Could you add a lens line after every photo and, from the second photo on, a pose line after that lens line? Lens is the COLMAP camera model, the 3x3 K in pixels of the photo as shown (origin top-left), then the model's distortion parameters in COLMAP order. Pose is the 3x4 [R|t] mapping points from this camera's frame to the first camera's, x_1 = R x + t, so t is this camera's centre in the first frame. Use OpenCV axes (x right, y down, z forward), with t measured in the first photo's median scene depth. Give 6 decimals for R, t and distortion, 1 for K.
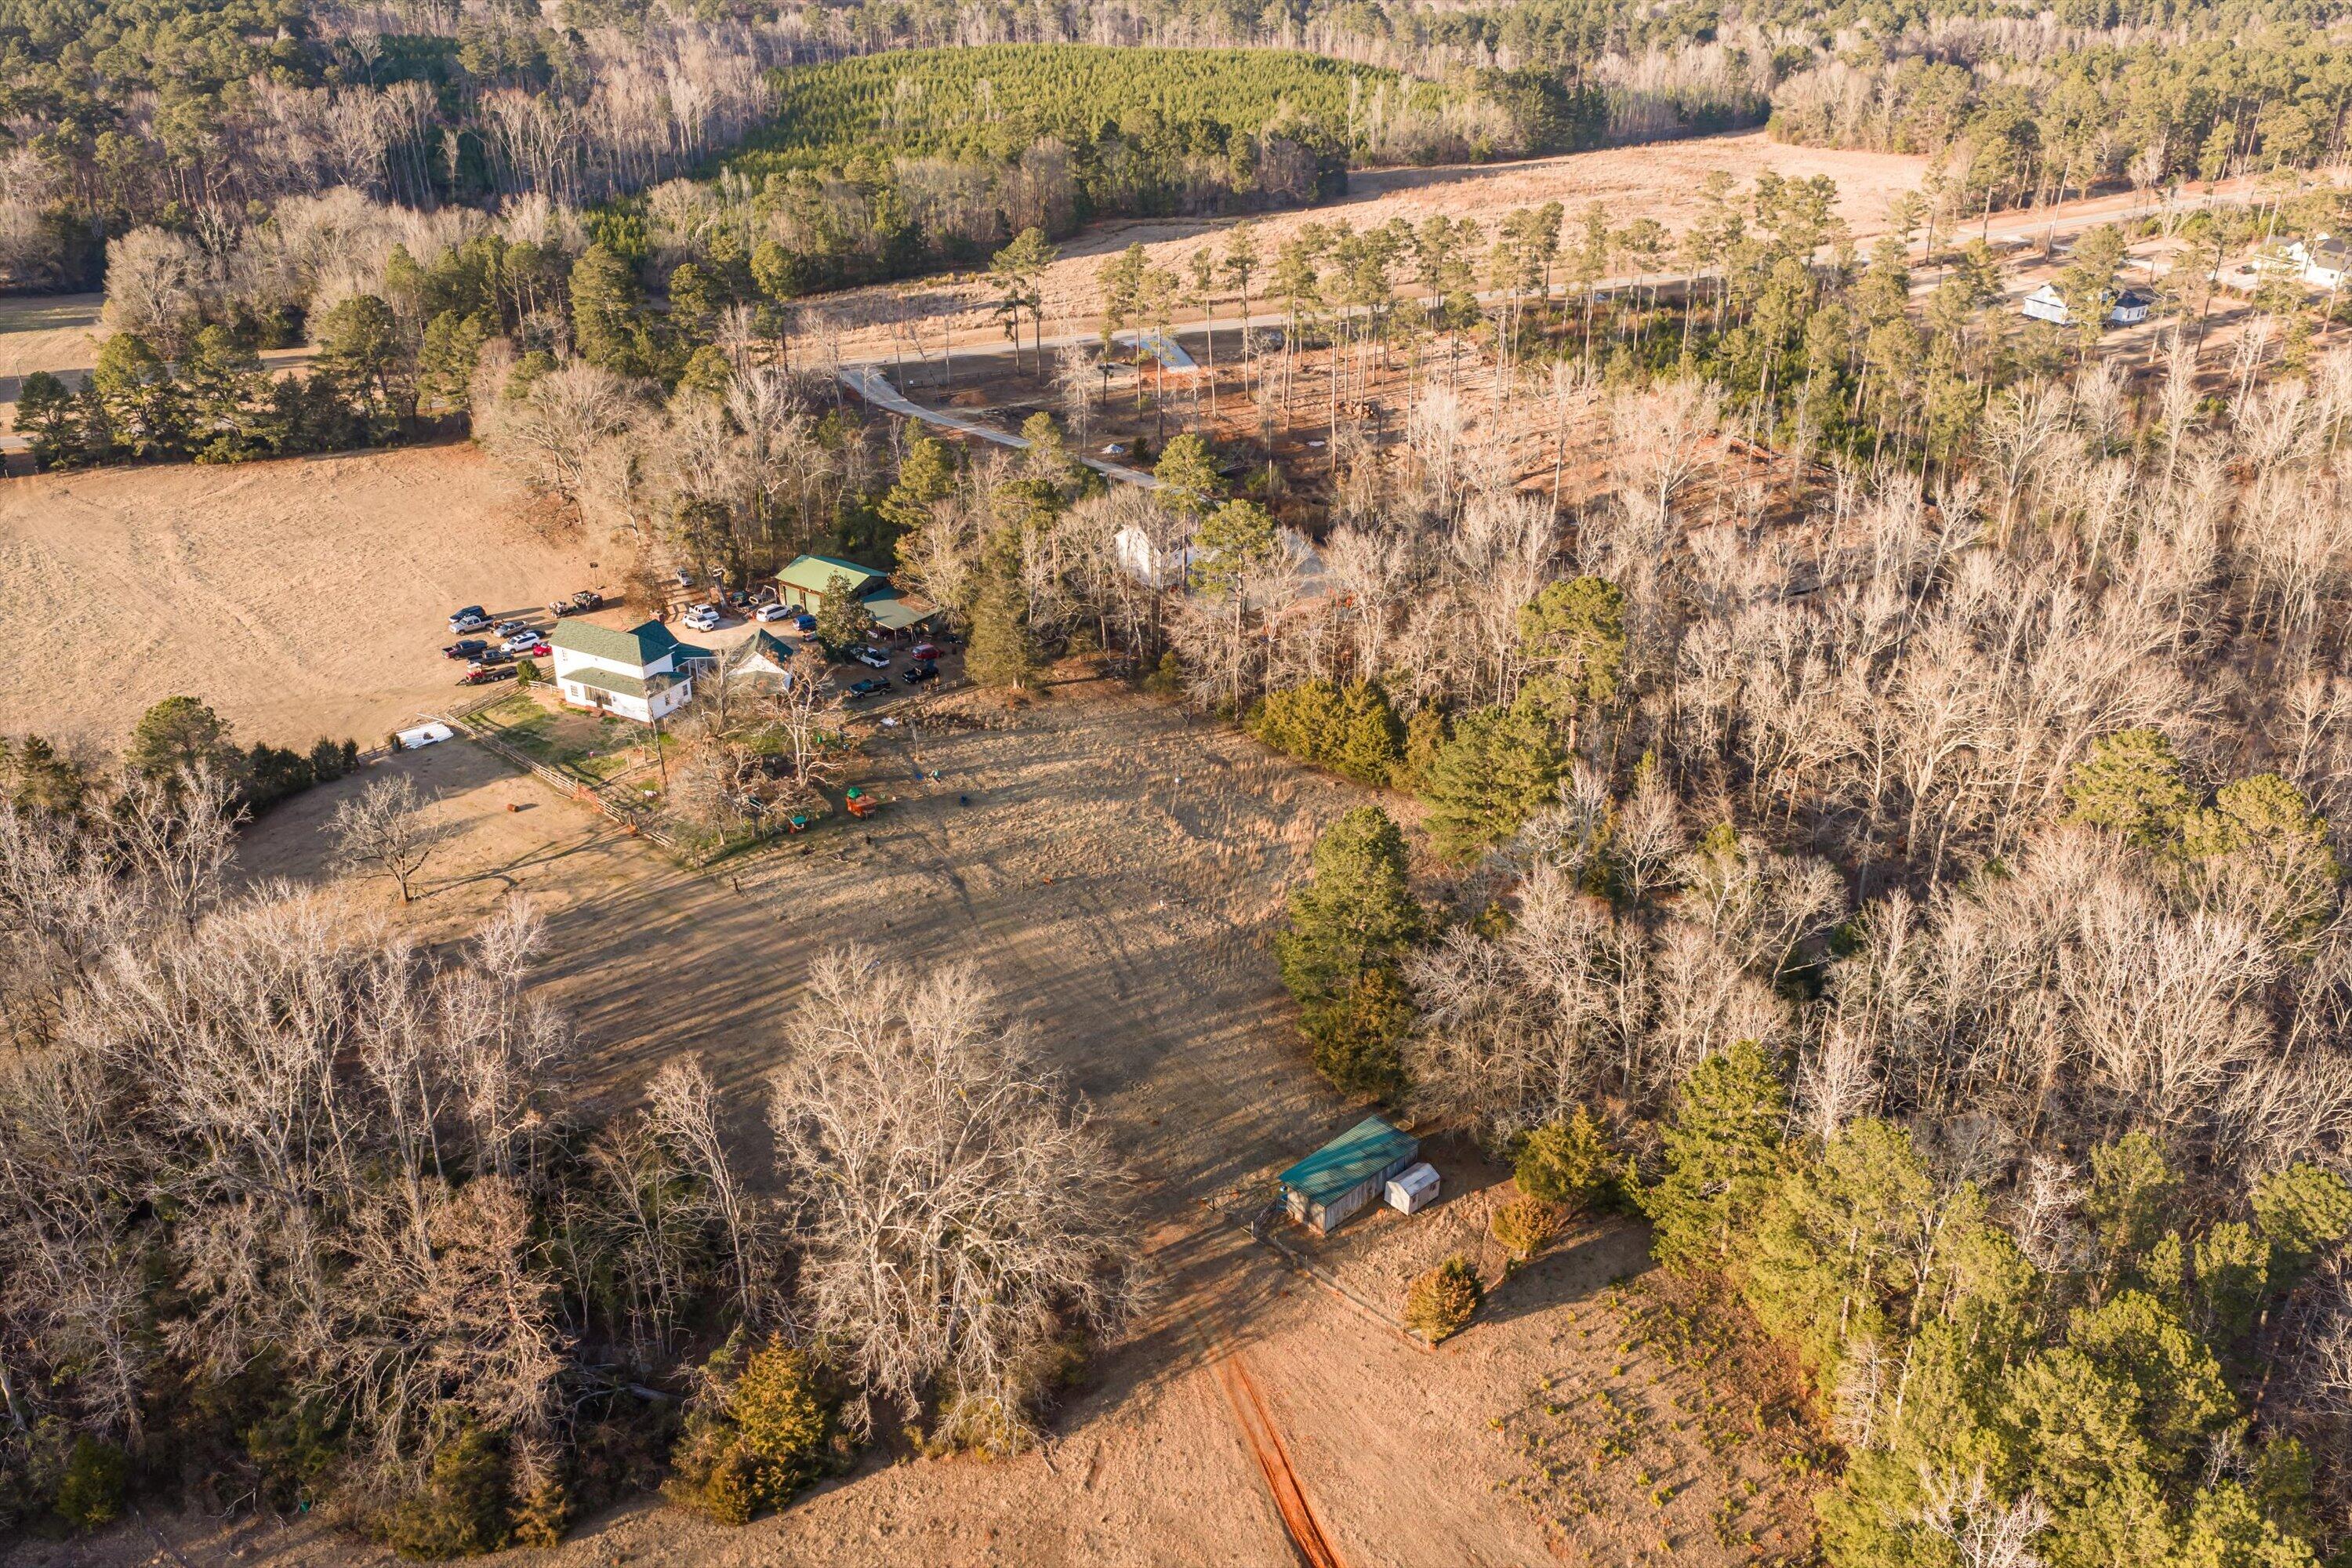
lens RADIAL K [[1953.3, 0, 1182.9], [0, 1953.3, 789.9], [0, 0, 1]] dist [0.010268, -0.017844]
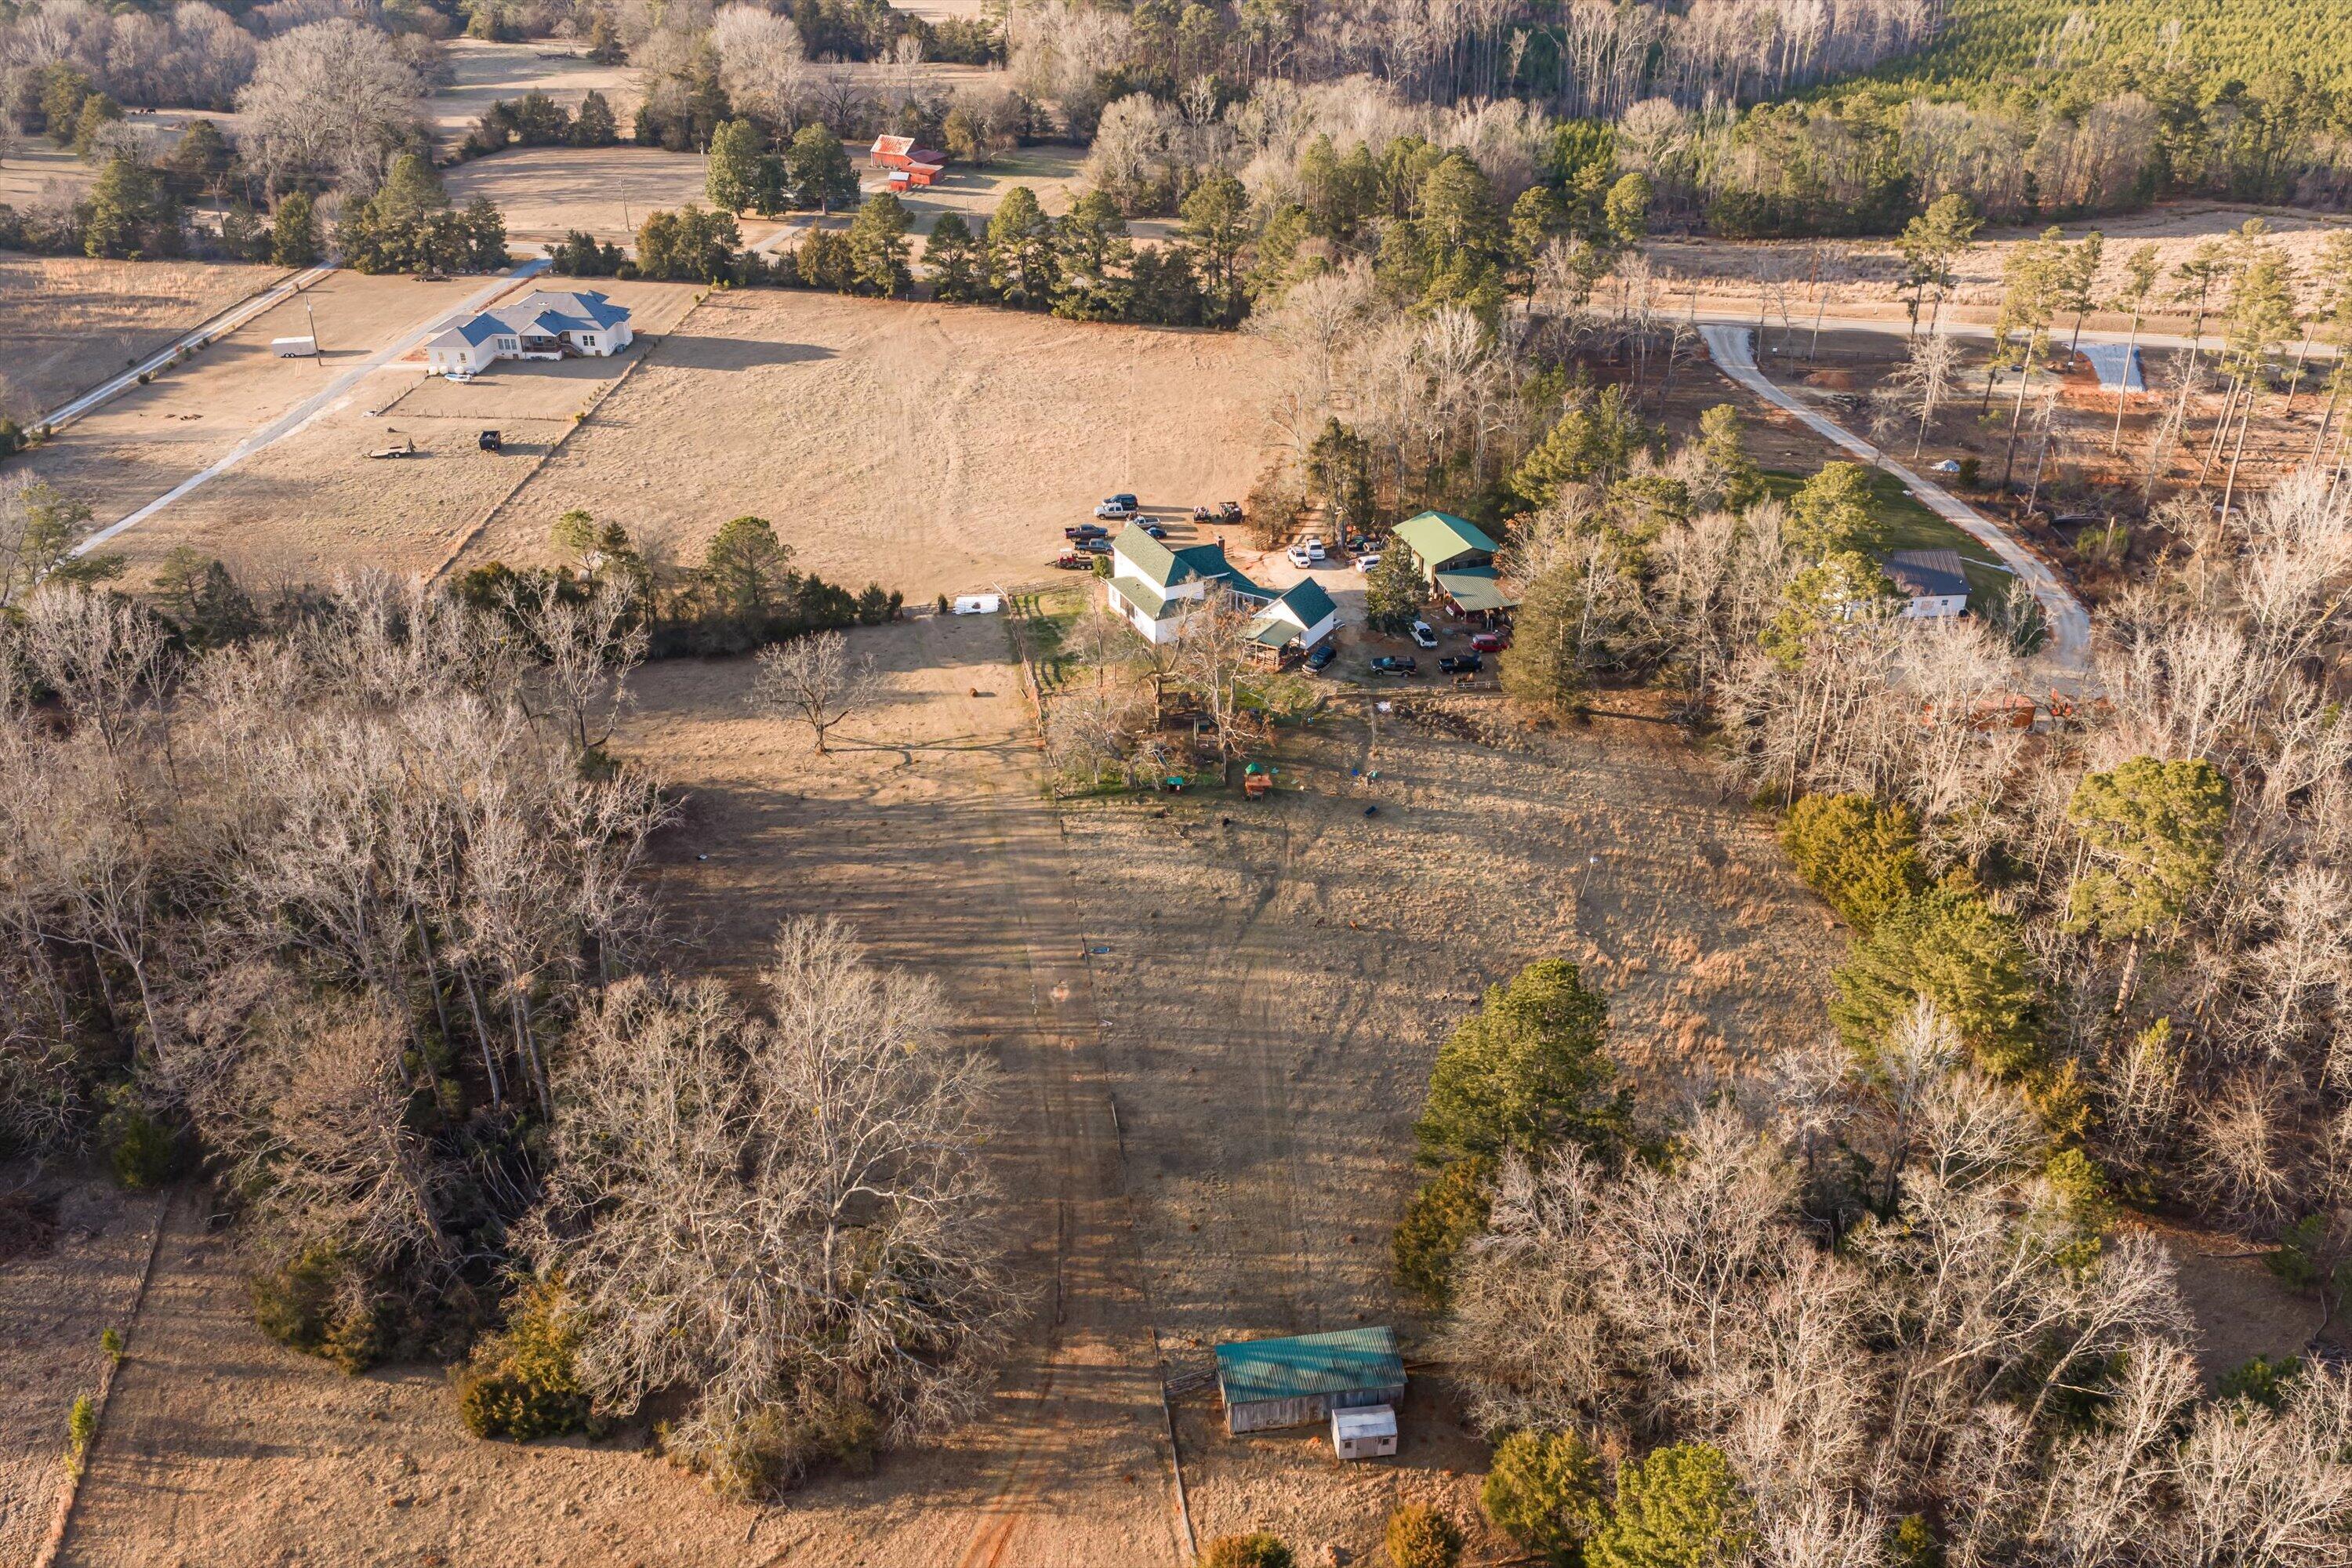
lens RADIAL K [[1953.3, 0, 1182.9], [0, 1953.3, 785.6], [0, 0, 1]] dist [0.010268, -0.017844]
pose [[0.809431, 0.278887, -0.516762, 0.238267], [-0.258612, 0.959386, 0.112686, -0.072407], [0.527201, 0.042430, 0.848681, 0.161474]]
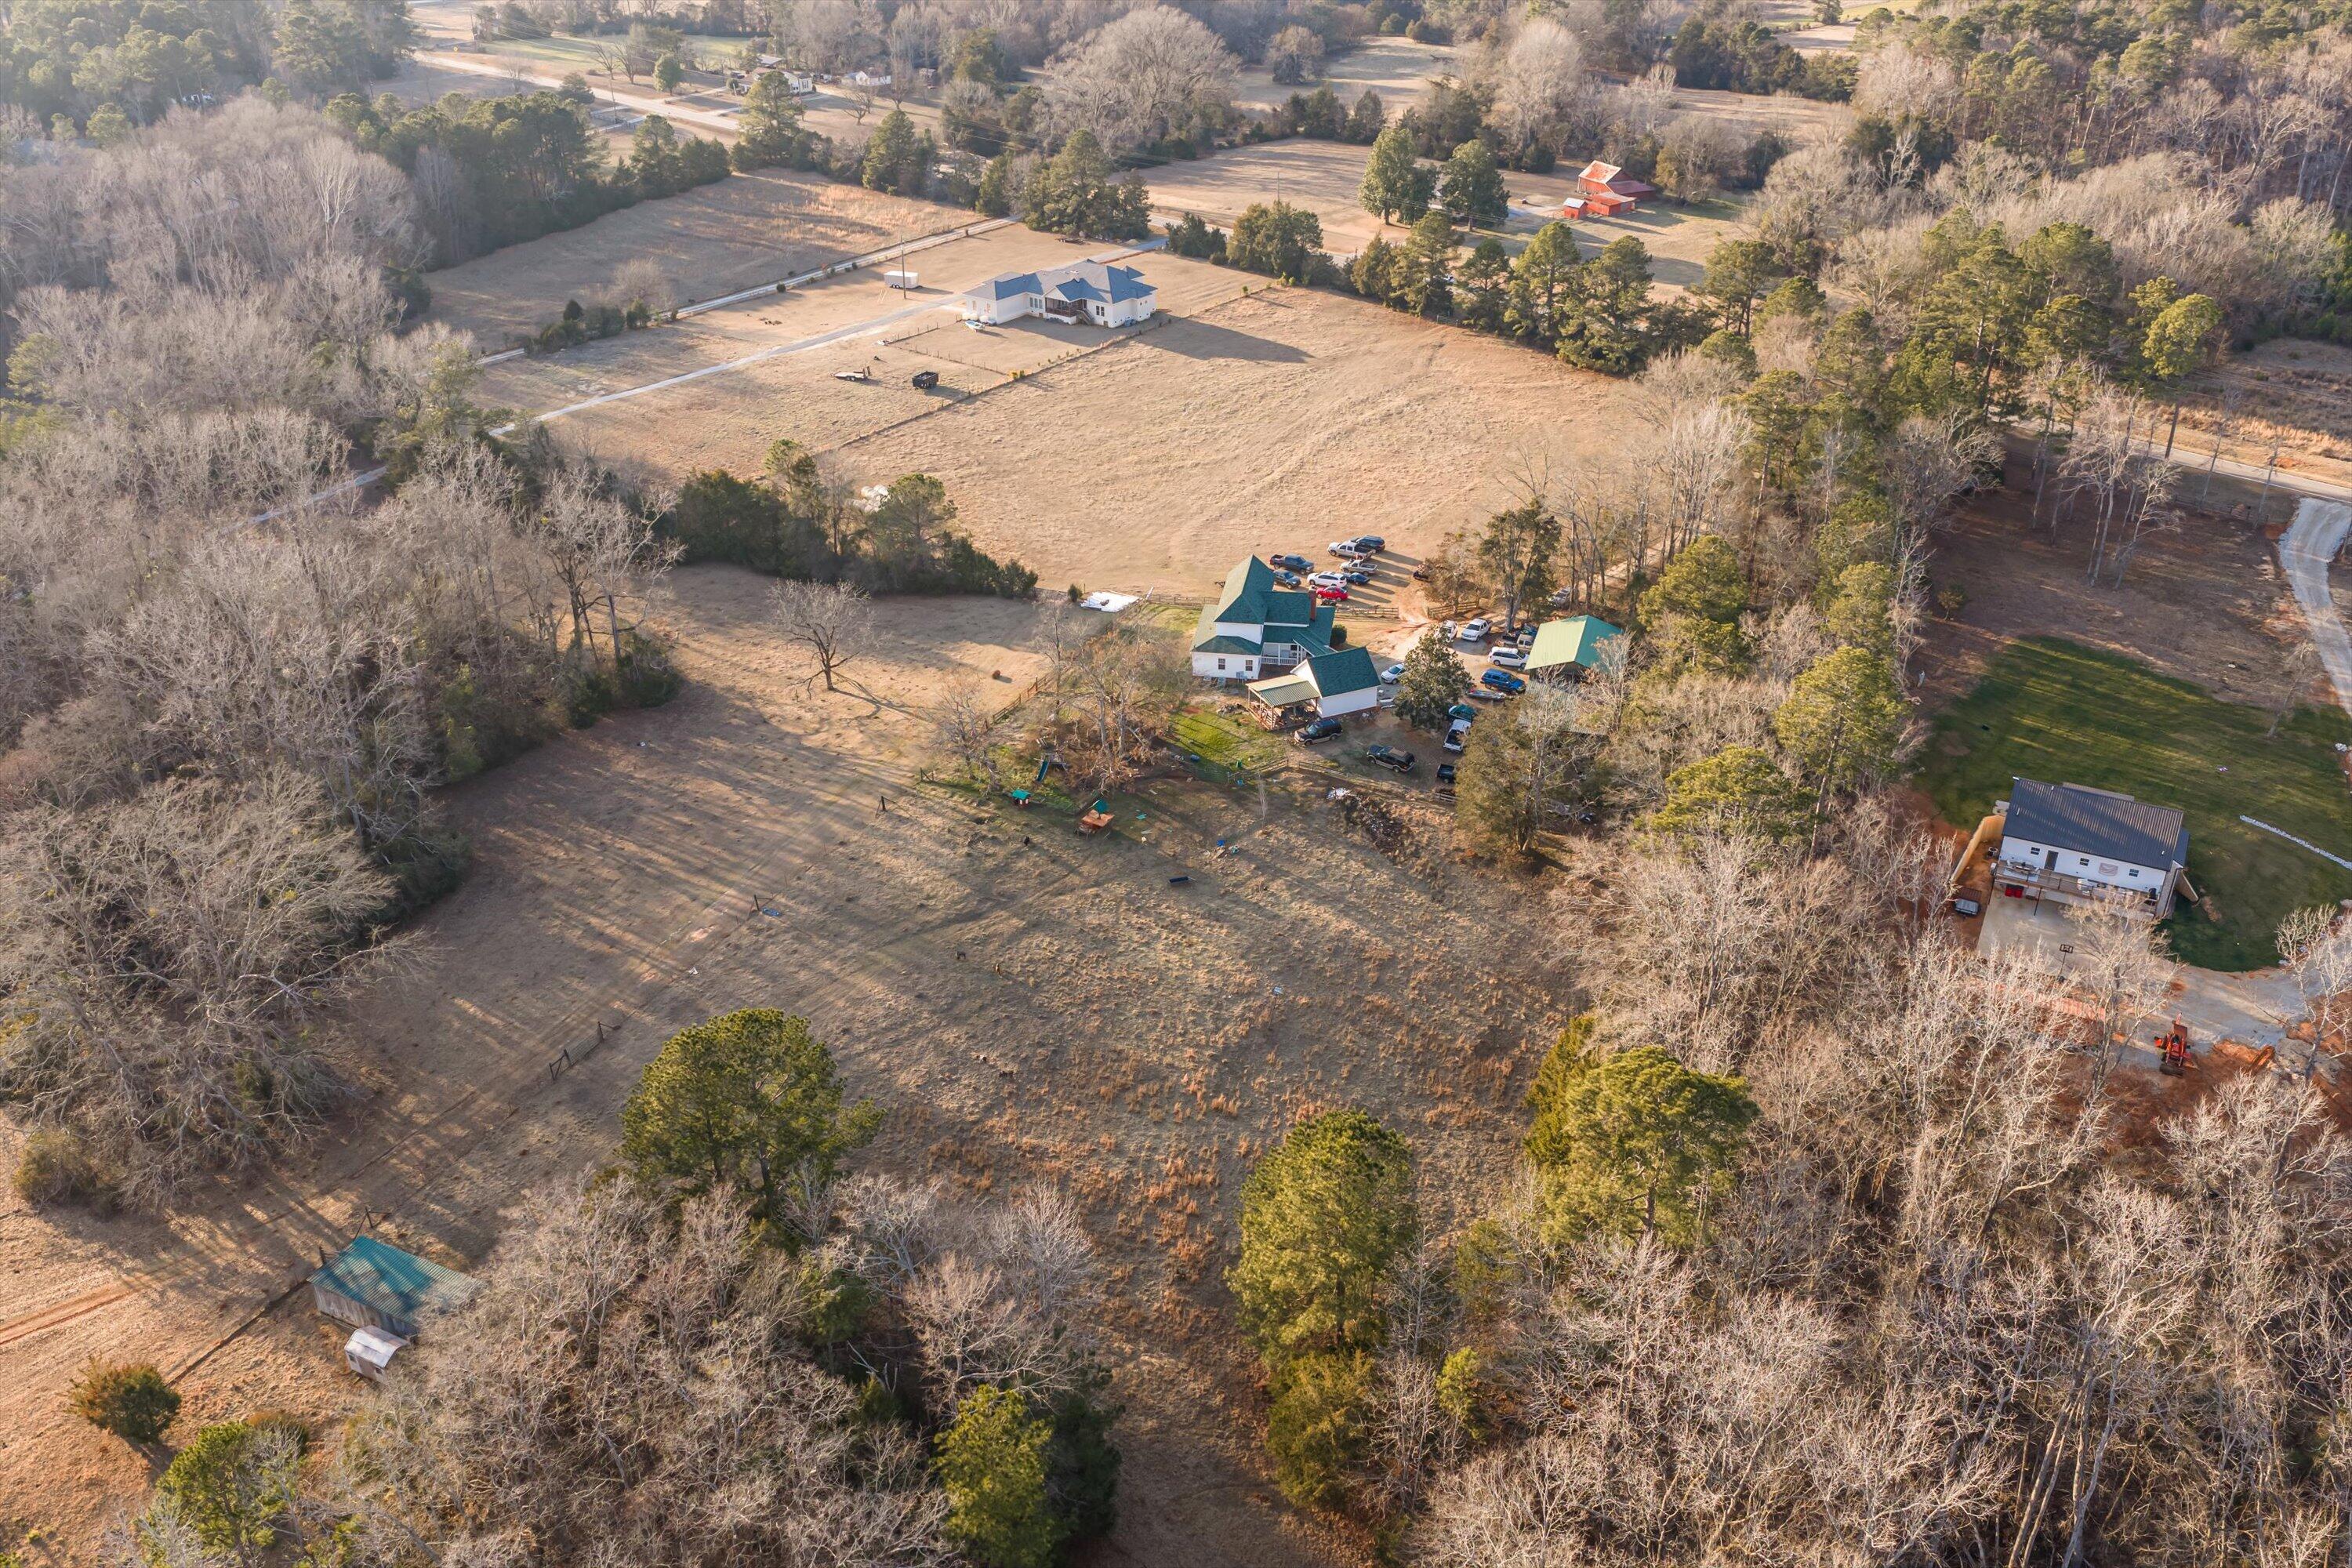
lens RADIAL K [[1953.3, 0, 1184.1], [0, 1953.3, 794.5], [0, 0, 1]] dist [0.010268, -0.017844]
pose [[0.340324, 0.444591, -0.828564, 0.496419], [-0.415180, 0.861665, 0.291822, -0.237219], [0.843686, 0.244689, 0.477831, 0.495960]]
